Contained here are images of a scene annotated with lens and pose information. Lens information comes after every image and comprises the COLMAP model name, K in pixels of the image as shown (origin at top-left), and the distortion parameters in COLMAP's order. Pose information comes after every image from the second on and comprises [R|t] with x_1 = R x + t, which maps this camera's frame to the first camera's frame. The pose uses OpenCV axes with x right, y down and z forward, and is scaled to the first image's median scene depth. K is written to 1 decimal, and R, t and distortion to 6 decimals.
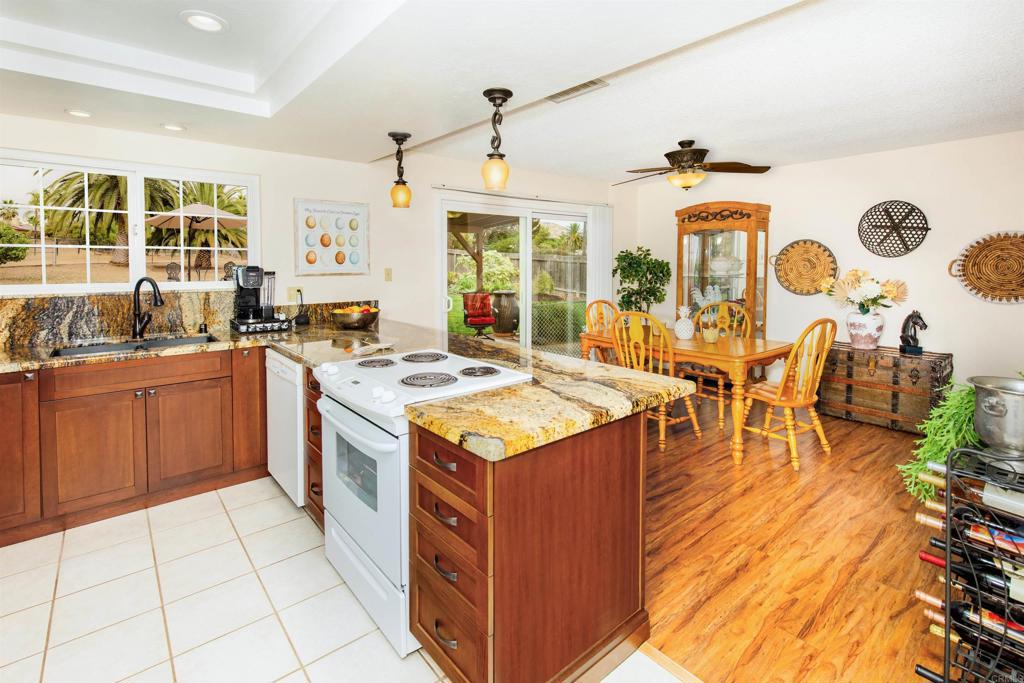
lens RADIAL K [[485.3, 0, 512.4], [0, 485.3, 283.4], [0, 0, 1]] dist [0.002988, 0.000333]
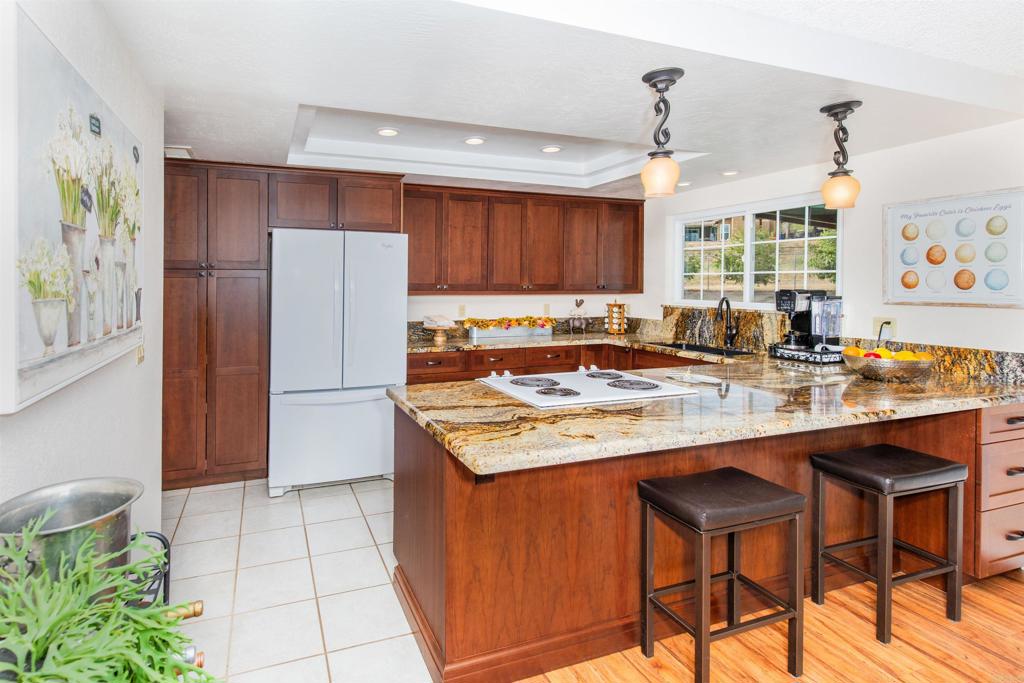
lens RADIAL K [[468.2, 0, 433.8], [0, 468.2, 285.8], [0, 0, 1]] dist [0.000504, 0.000090]
pose [[-0.347734, 0.006187, -0.937573, 0.573928], [-0.041595, 0.998892, 0.022019, -0.034127], [0.936670, 0.046655, -0.347091, 0.651046]]
